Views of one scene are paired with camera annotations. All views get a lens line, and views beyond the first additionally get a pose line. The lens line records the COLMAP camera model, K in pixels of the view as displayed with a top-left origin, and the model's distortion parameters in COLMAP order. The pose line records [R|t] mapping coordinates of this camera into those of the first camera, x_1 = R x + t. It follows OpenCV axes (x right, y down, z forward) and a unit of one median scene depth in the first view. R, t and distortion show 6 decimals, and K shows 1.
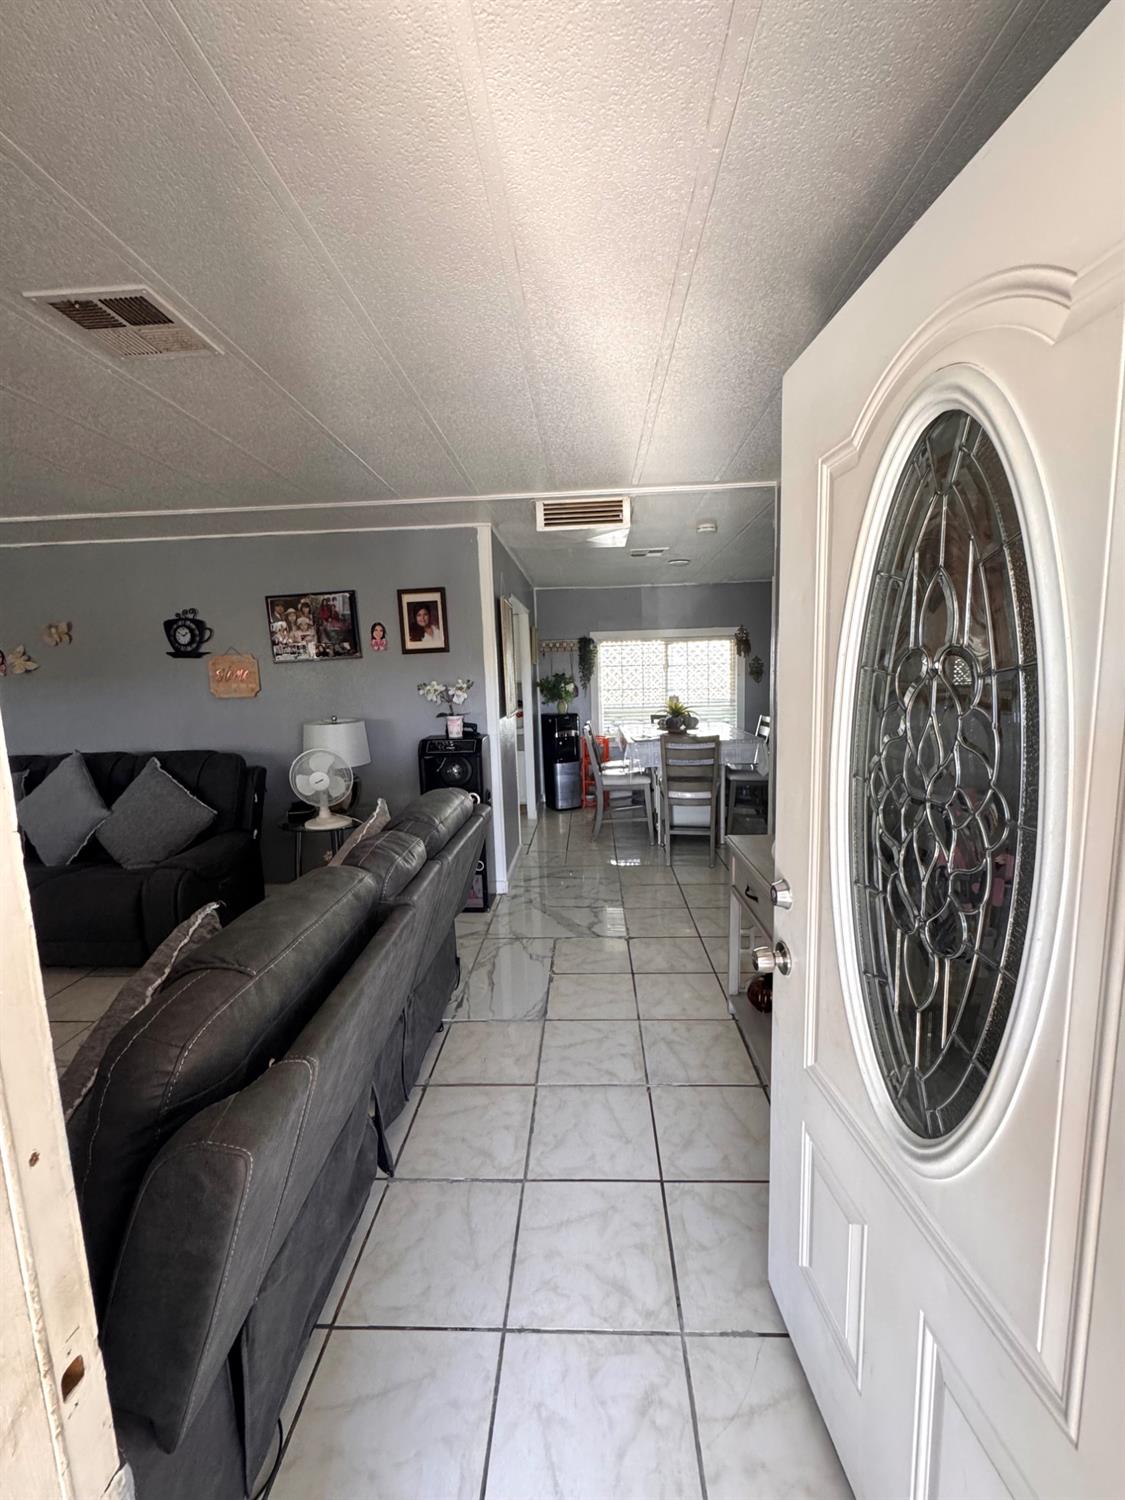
lens RADIAL K [[597.6, 0, 564.9], [0, 597.6, 748.0], [0, 0, 1]] dist [-0.004811, 0.000818]
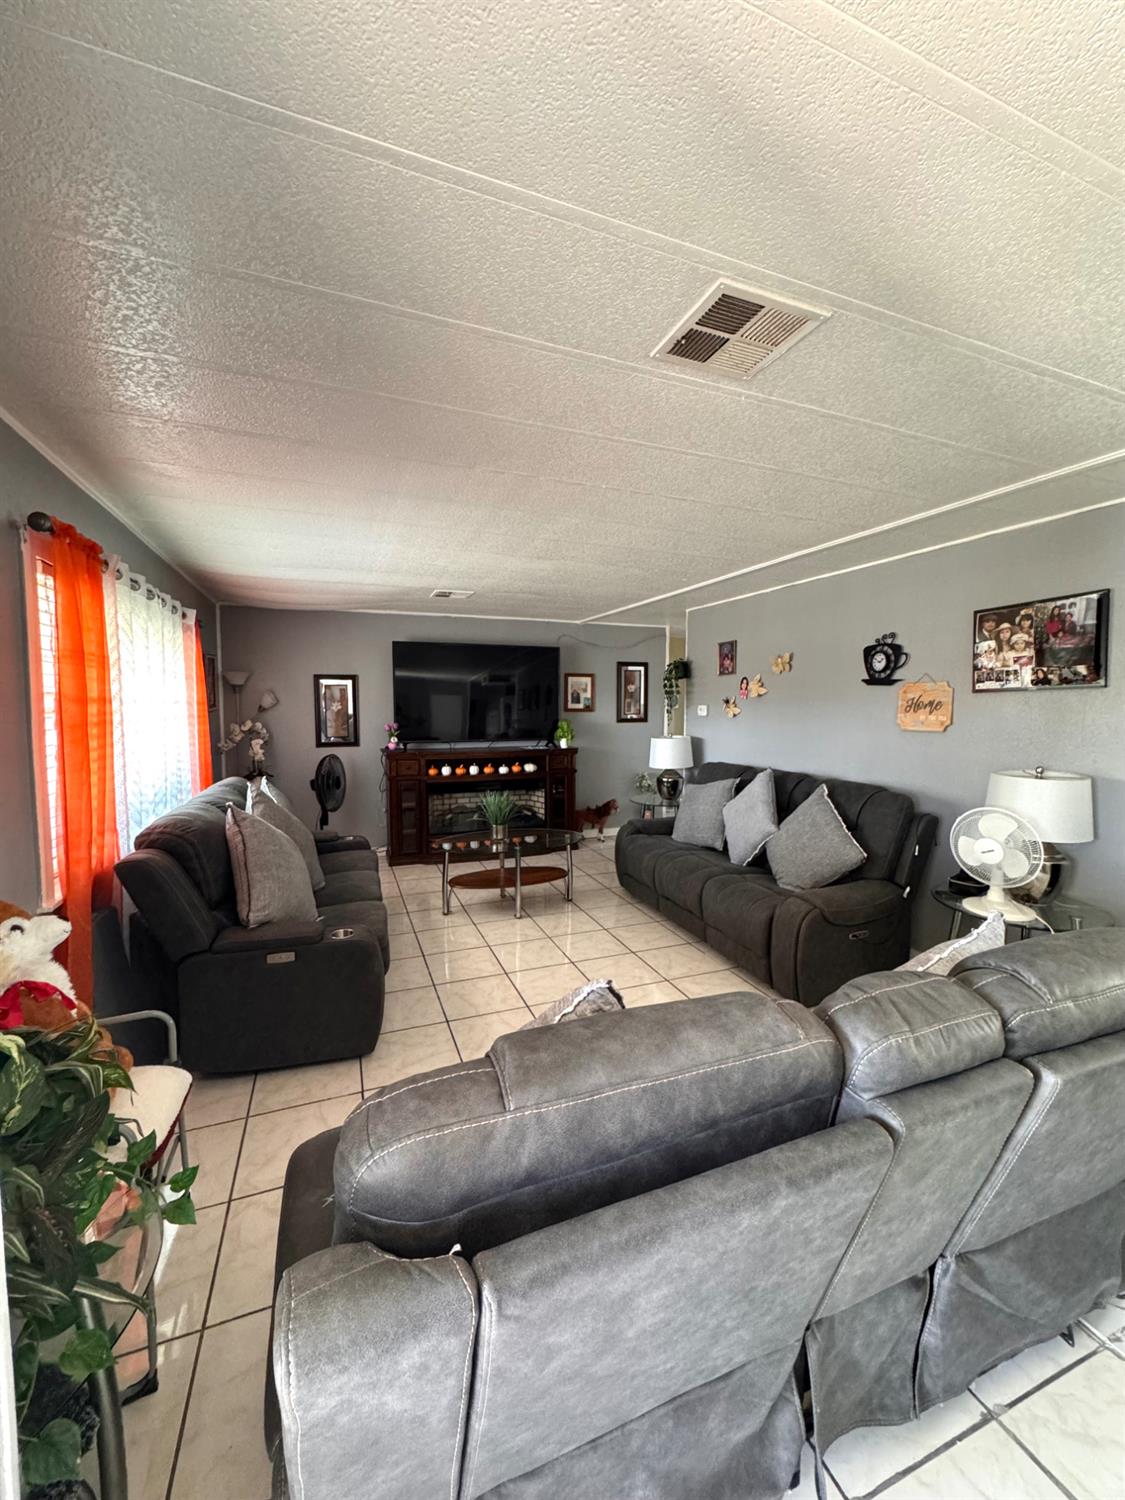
lens RADIAL K [[597.6, 0, 564.9], [0, 597.6, 748.0], [0, 0, 1]] dist [-0.004811, 0.000818]
pose [[0.401350, 0.102158, -0.910210, 0.035849], [-0.141783, 0.988711, 0.048451, -0.028895], [0.904885, 0.109606, 0.411303, 0.176846]]
